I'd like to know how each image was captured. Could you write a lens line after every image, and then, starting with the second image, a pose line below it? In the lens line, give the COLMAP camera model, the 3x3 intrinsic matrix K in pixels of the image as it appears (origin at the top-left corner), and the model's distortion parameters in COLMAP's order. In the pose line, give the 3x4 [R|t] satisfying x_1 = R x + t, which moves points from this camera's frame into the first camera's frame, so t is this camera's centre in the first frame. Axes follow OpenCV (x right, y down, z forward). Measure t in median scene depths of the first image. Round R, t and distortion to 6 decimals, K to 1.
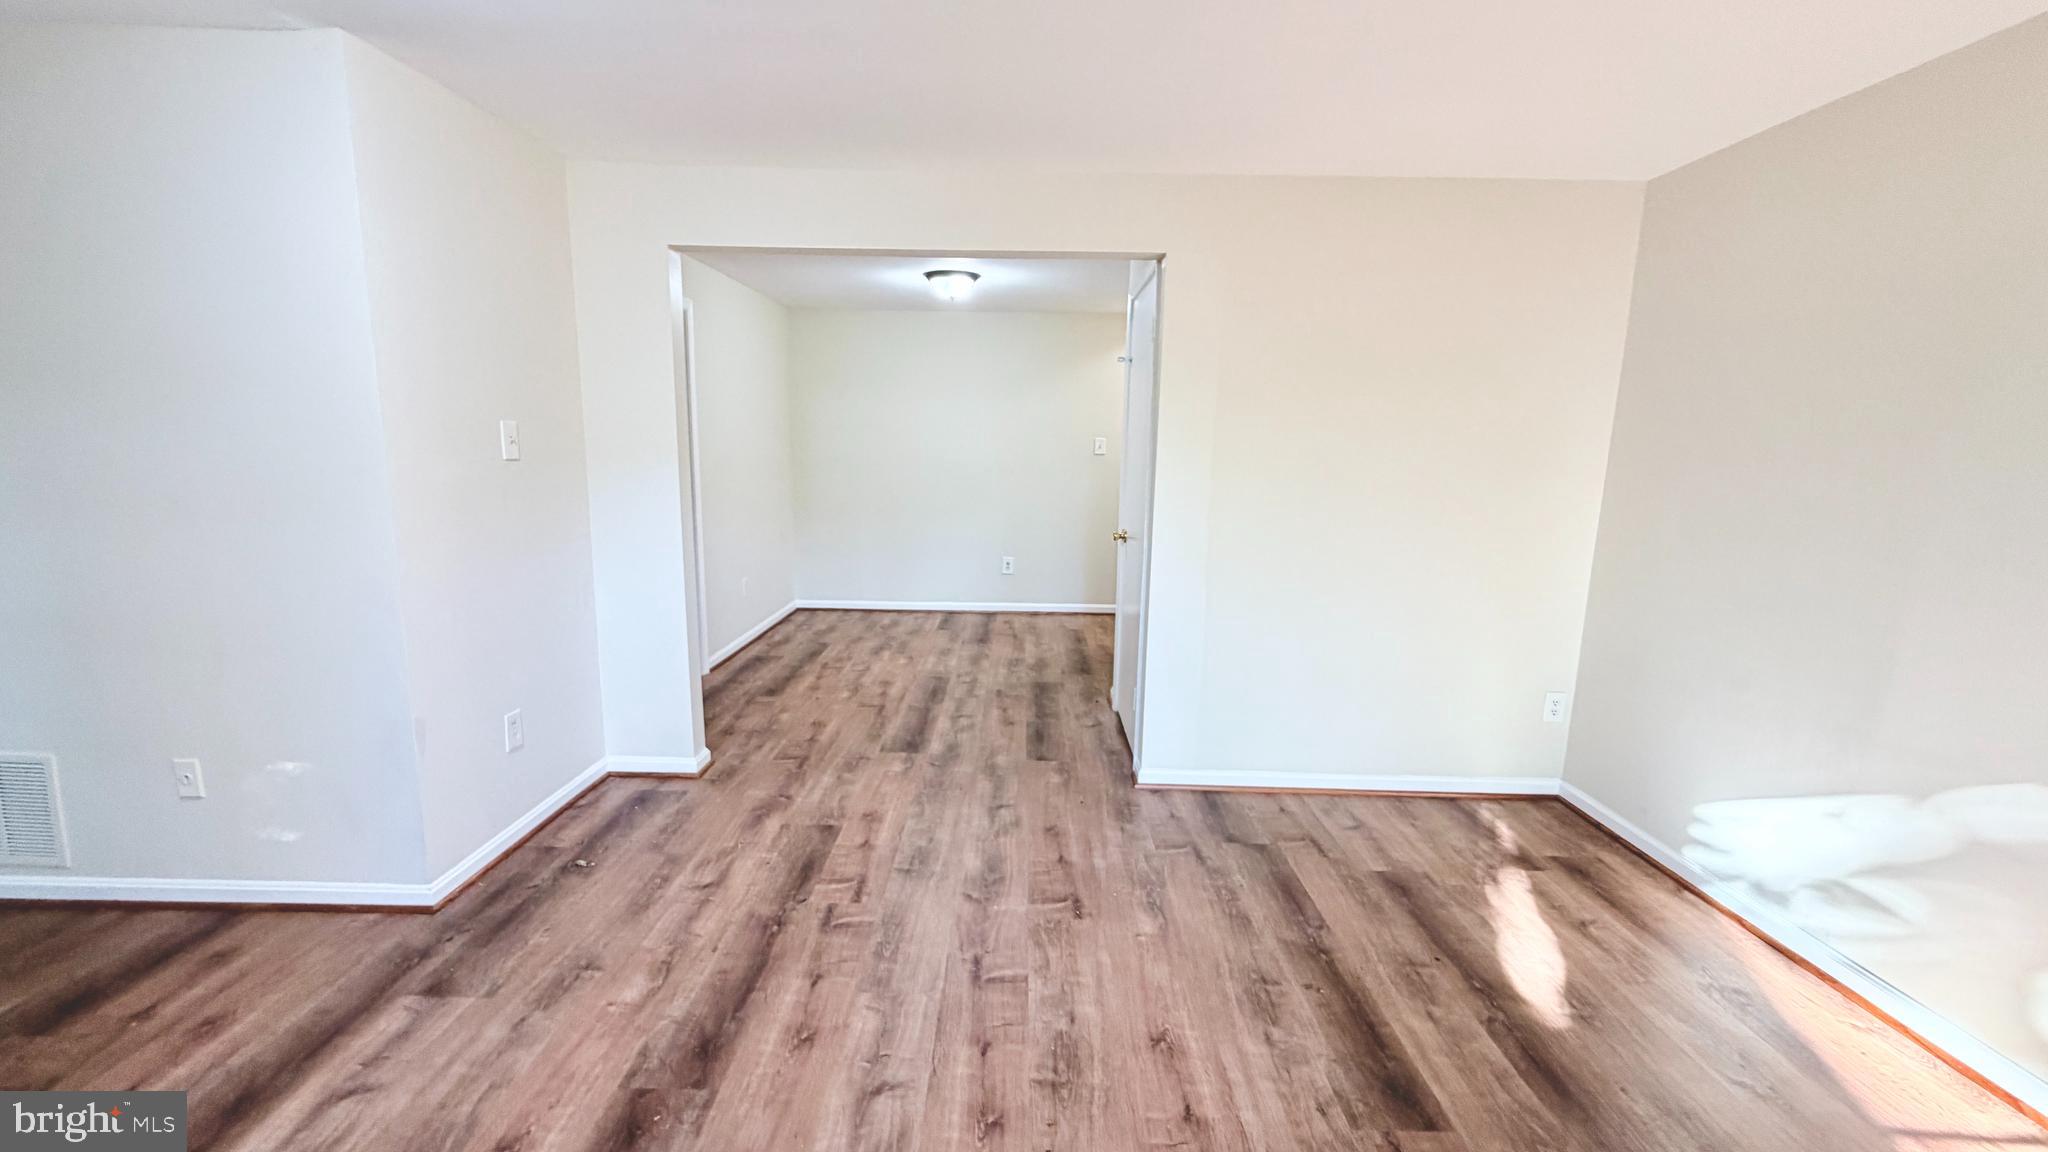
lens RADIAL K [[818.0, 0, 1014.8], [0, 818.0, 579.1], [0, 0, 1]] dist [-0.000428, -0.000048]
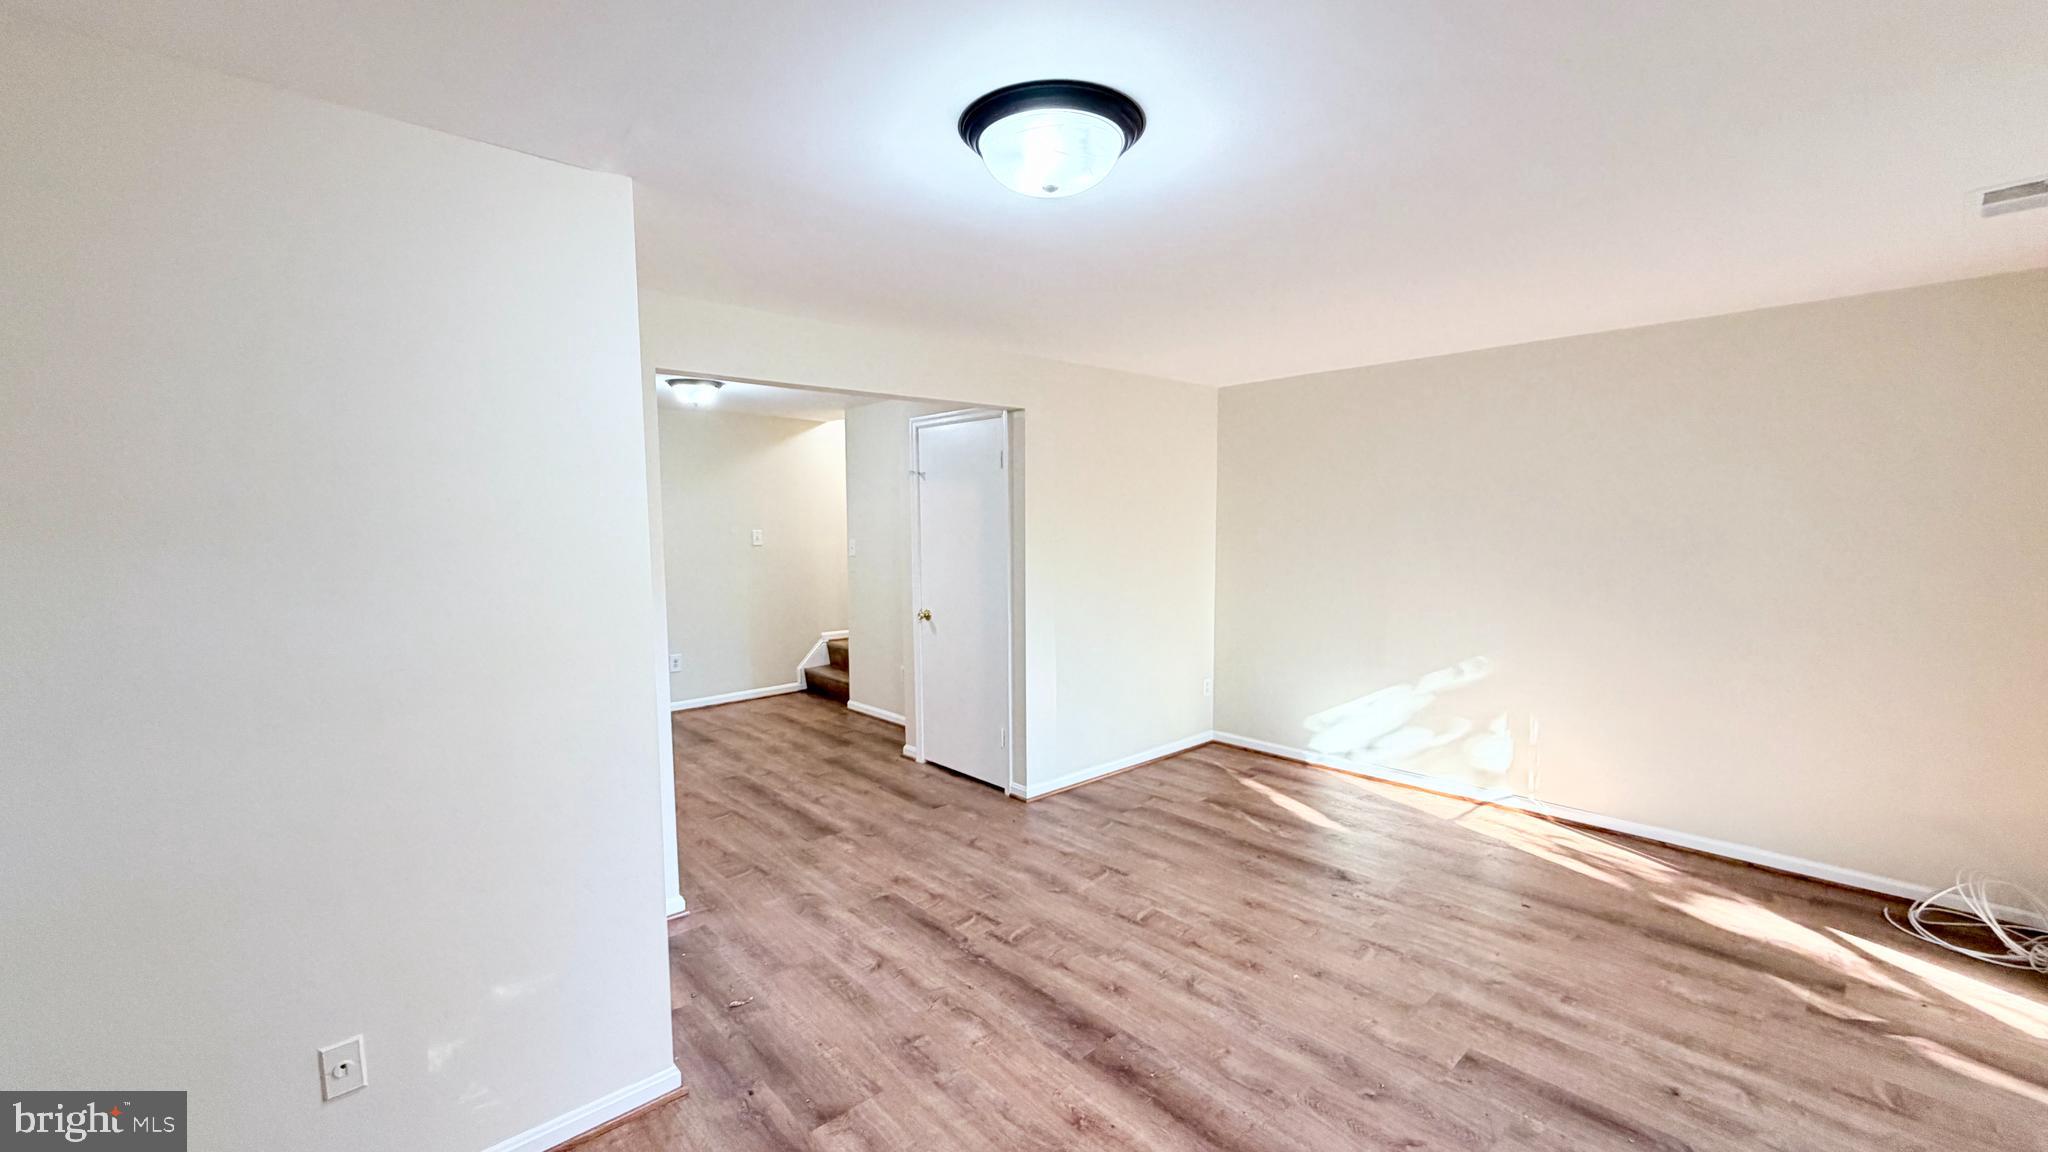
lens RADIAL K [[818.0, 0, 1022.5], [0, 818.0, 565.8], [0, 0, 1]] dist [-0.000428, -0.000048]
pose [[0.730699, -0.067315, 0.679373, -0.825703], [0.135778, 0.989577, -0.047984, -0.066082], [-0.669061, 0.127305, 0.732223, 0.001732]]
